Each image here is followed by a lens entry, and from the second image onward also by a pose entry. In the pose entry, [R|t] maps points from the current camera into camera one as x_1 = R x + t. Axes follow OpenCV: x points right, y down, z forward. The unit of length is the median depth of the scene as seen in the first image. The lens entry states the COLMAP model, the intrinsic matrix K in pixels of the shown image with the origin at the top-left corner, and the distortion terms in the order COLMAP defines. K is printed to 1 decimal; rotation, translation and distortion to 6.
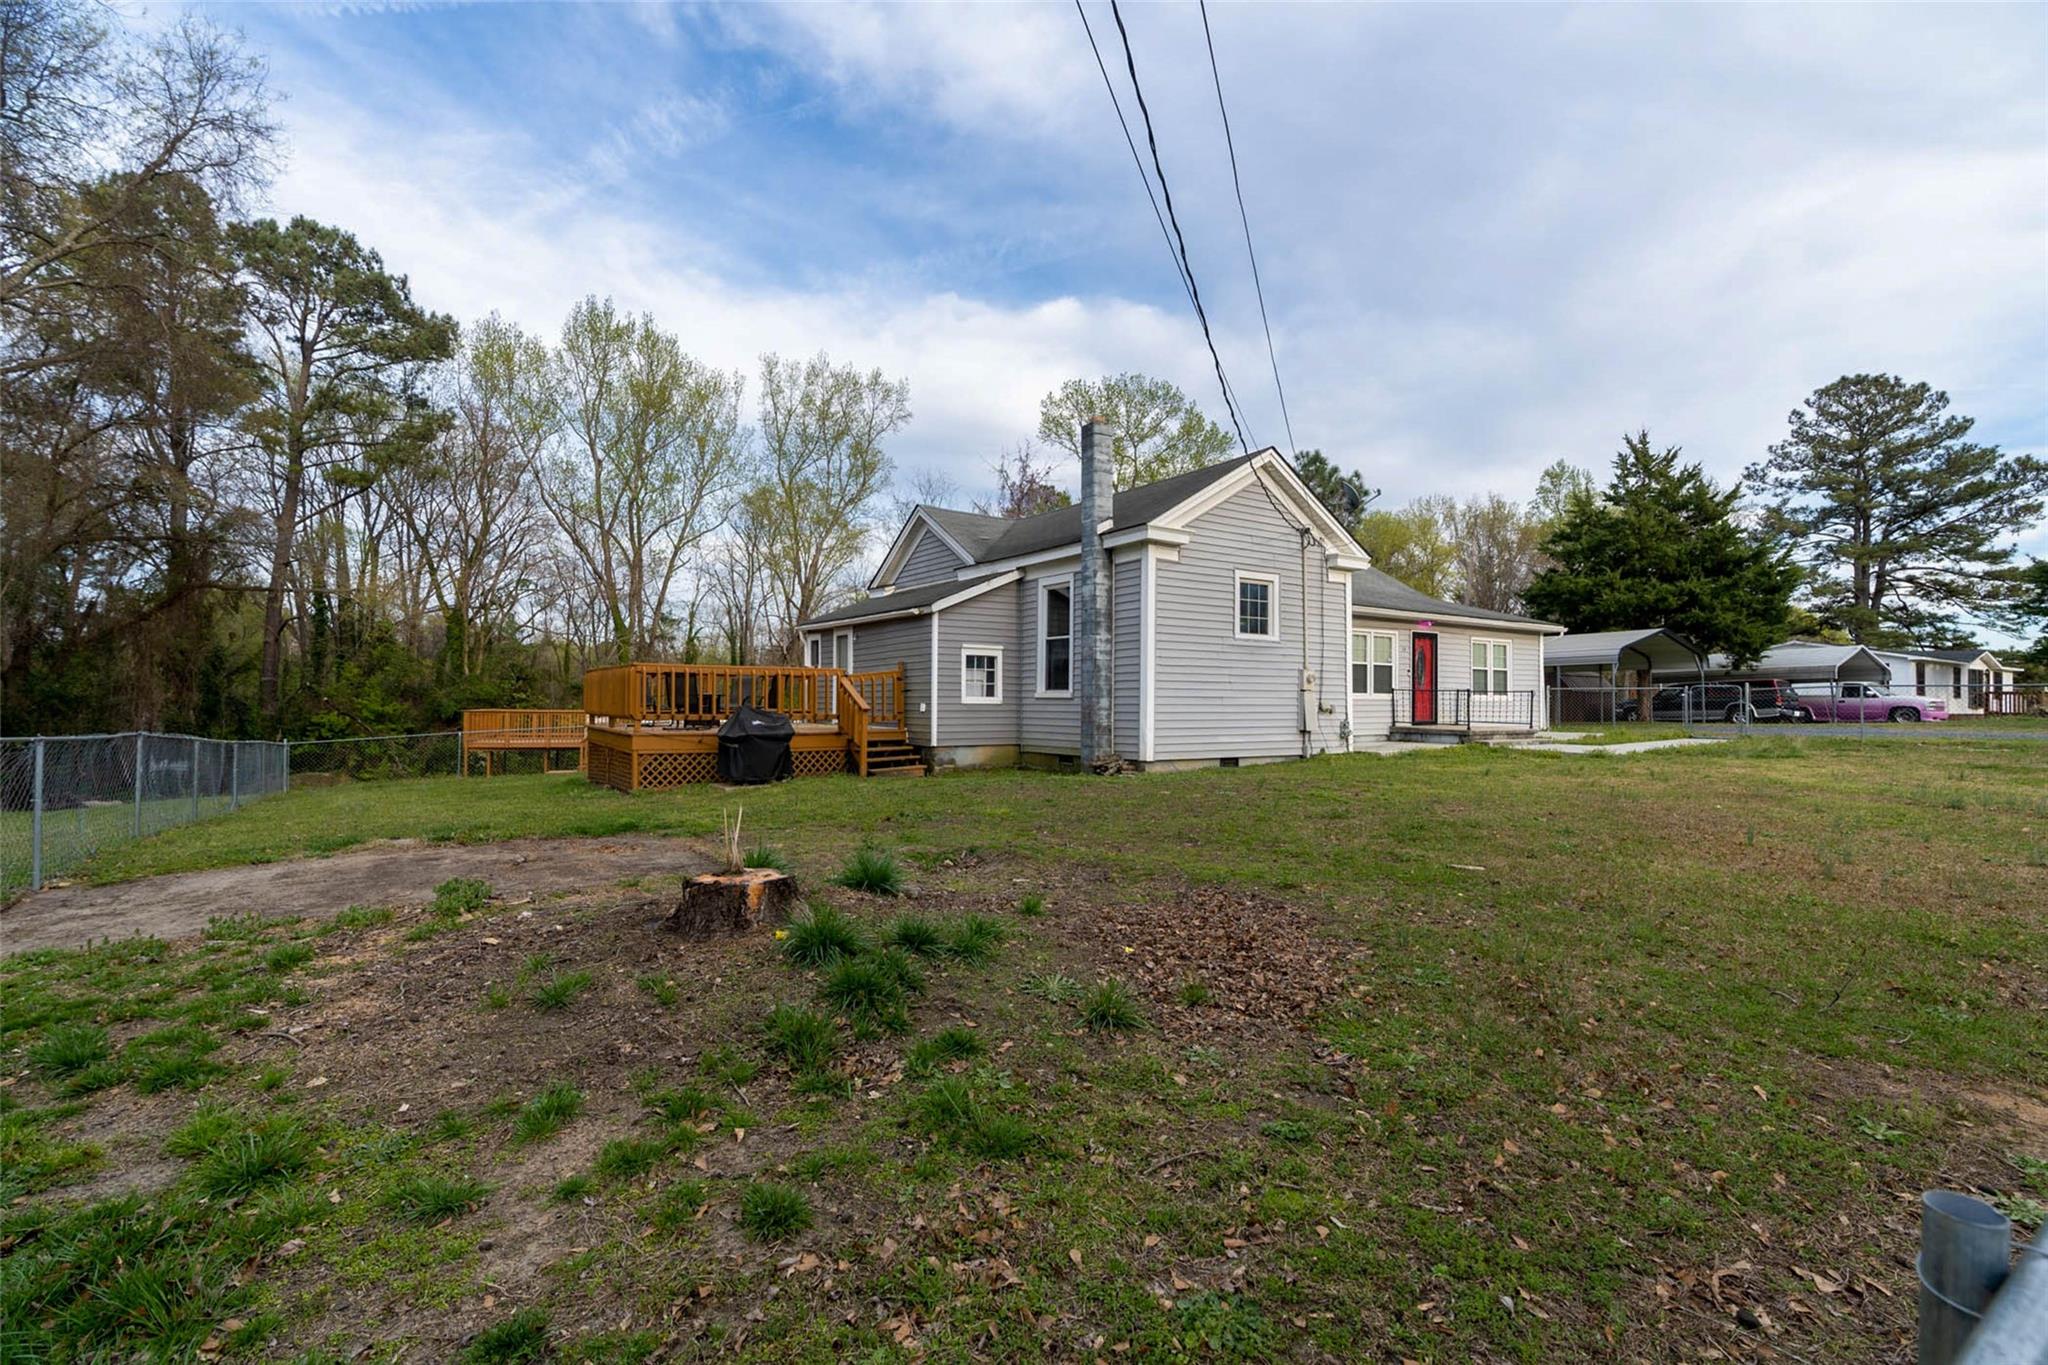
lens RADIAL K [[938.8, 0, 1043.7], [0, 938.8, 712.4], [0, 0, 1]] dist [-0.011805, 0.000323]
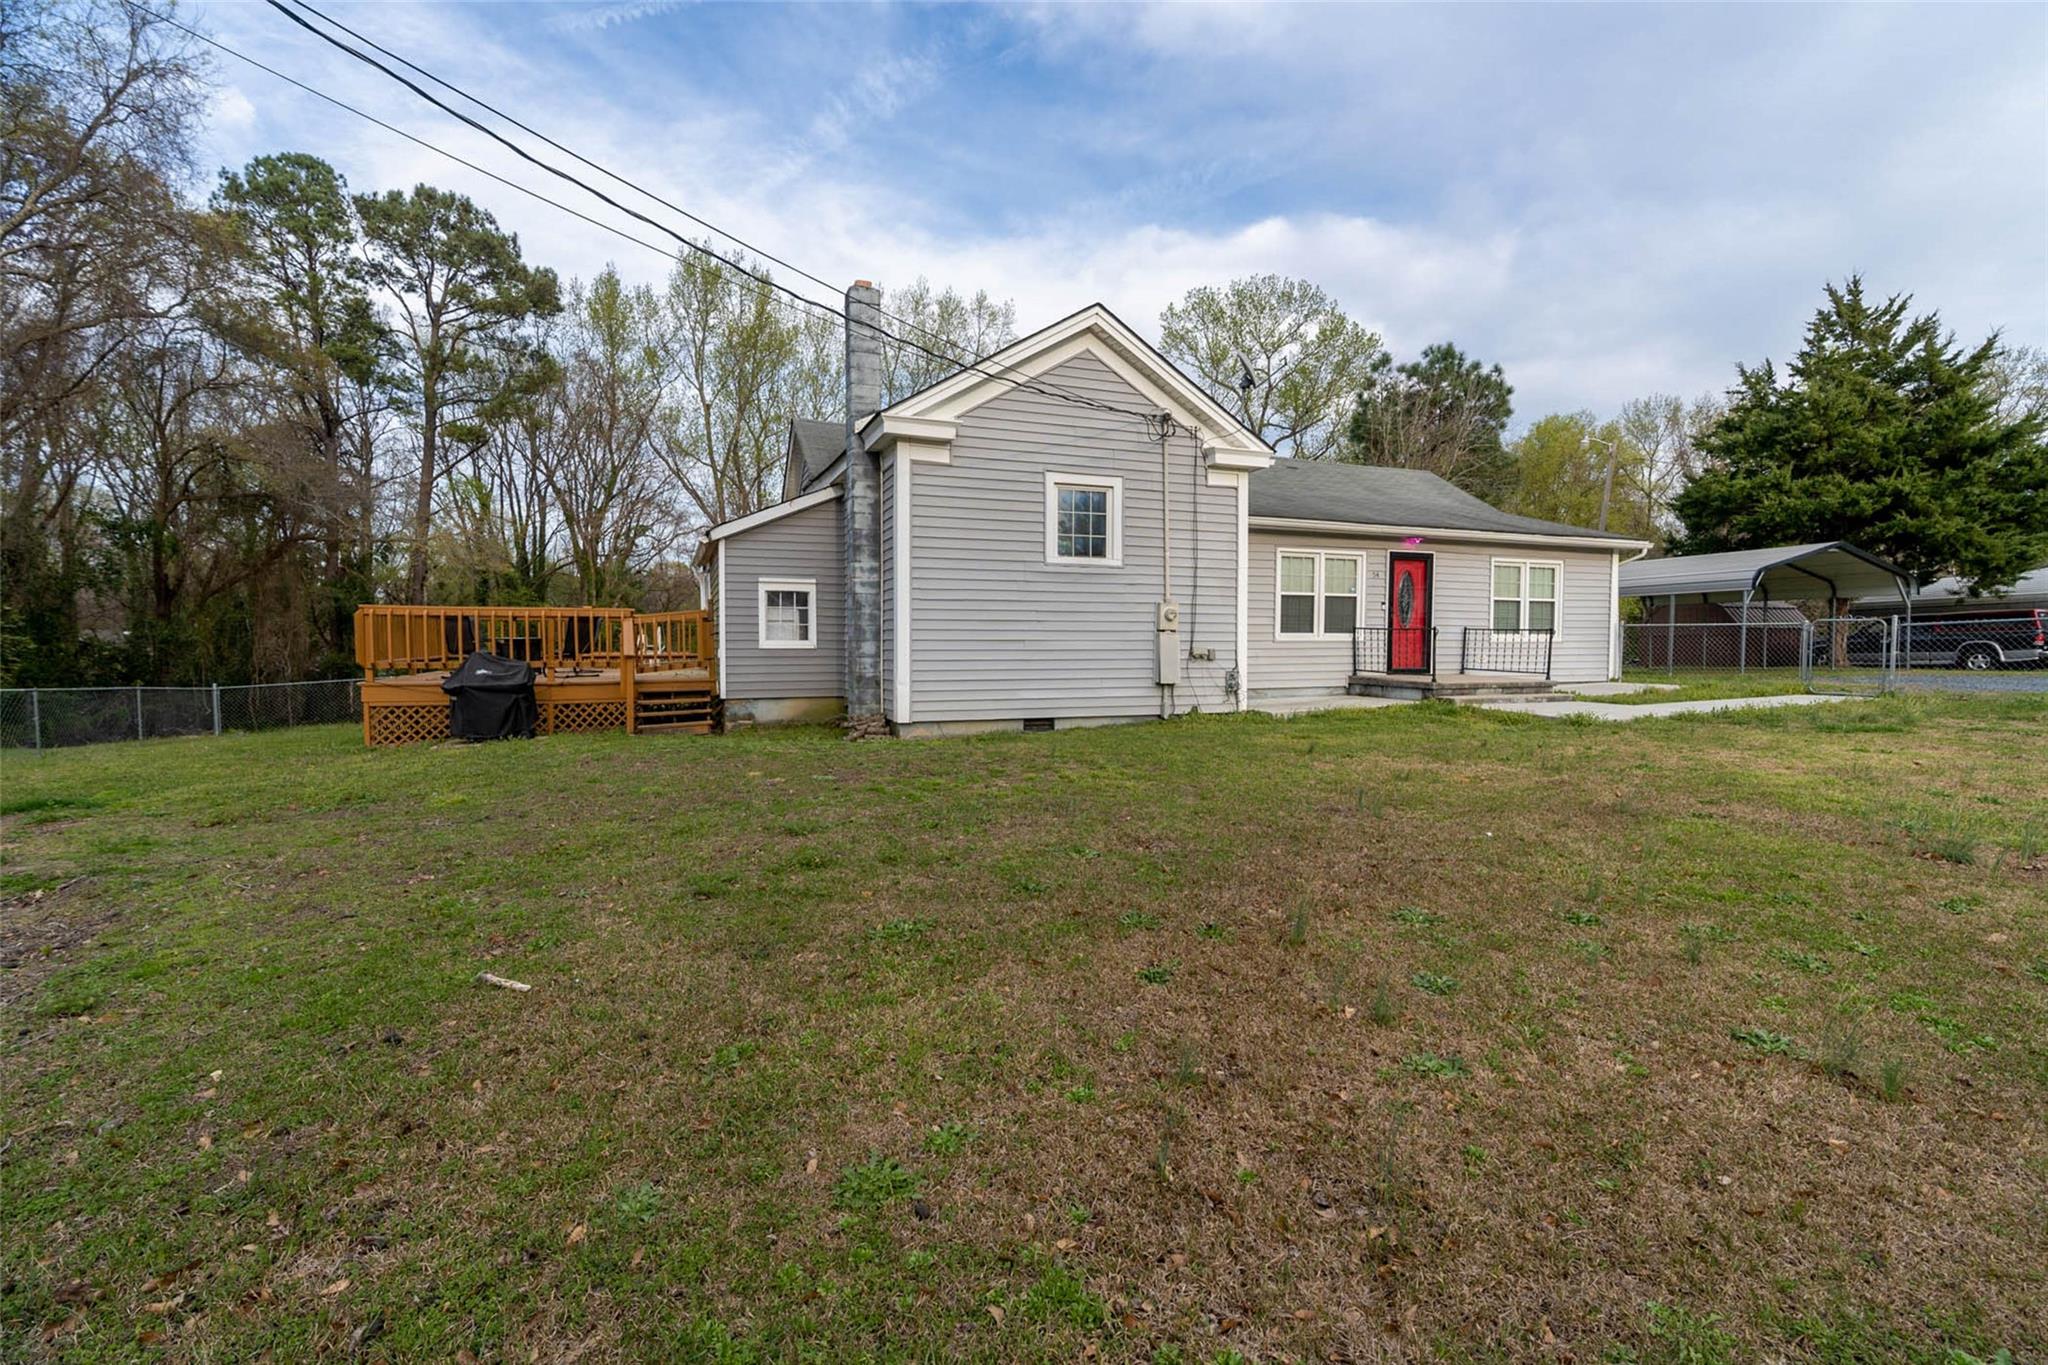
lens RADIAL K [[923.1, 0, 1035.4], [0, 923.1, 684.4], [0, 0, 1]] dist [-0.007026, 0.000539]
pose [[0.975276, 0.009951, -0.220766, 0.285822], [-0.000996, 0.999174, 0.040634, -0.008640], [0.220987, -0.039409, 0.974480, 0.206703]]
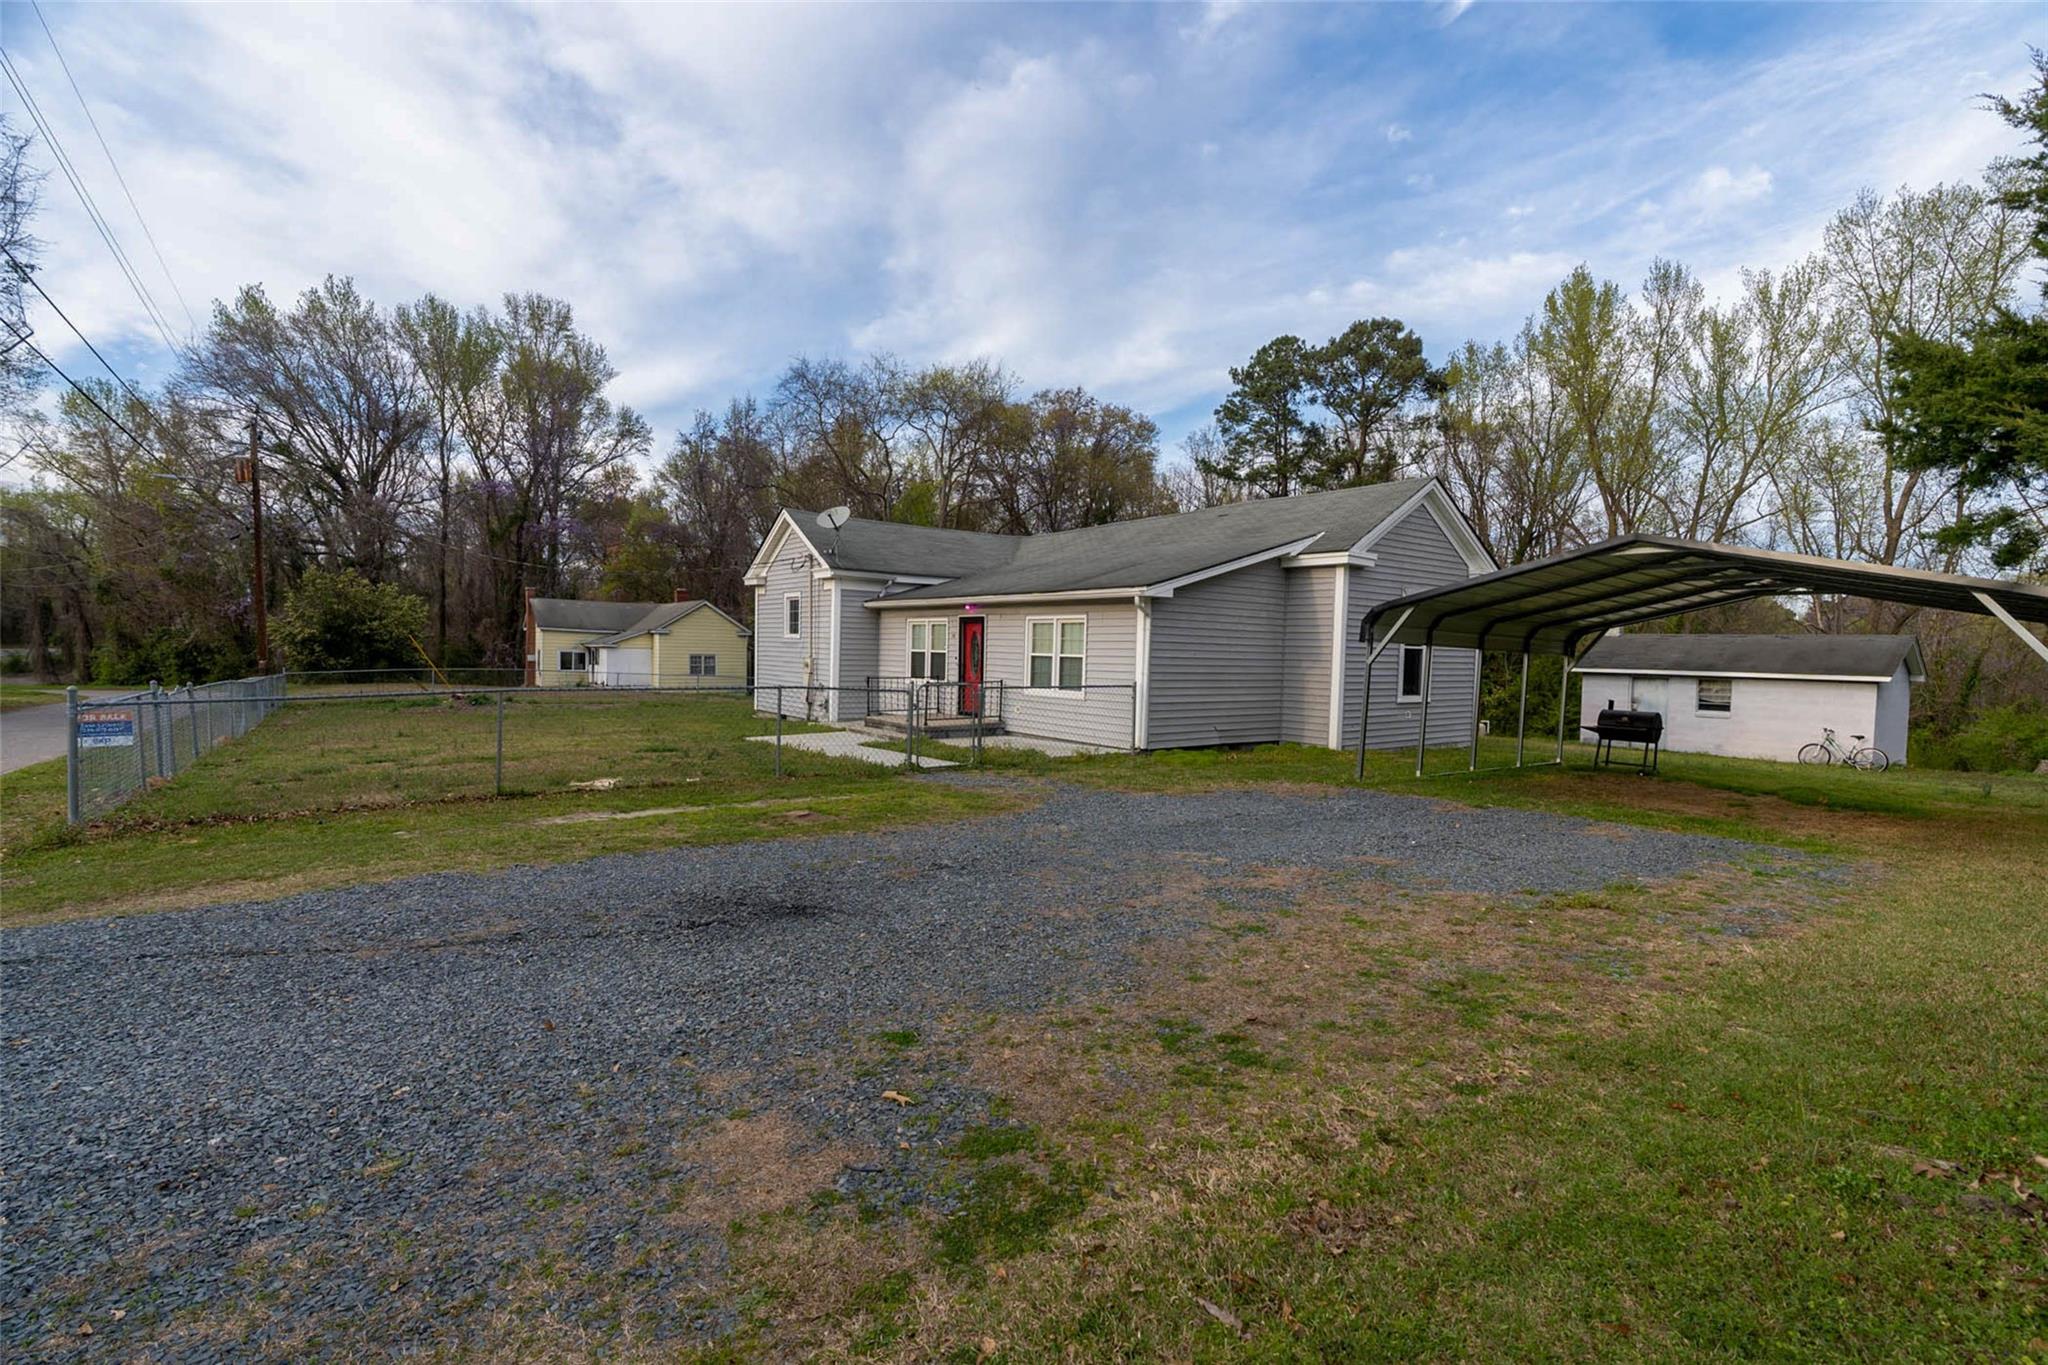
lens RADIAL K [[924.4, 0, 1039.2], [0, 924.4, 682.3], [0, 0, 1]] dist [-0.006741, -0.000039]
pose [[0.053664, 0.034514, -0.997962, 1.375368], [-0.032118, 0.998945, 0.032821, -0.054607], [0.998042, 0.030291, 0.054716, 1.055654]]
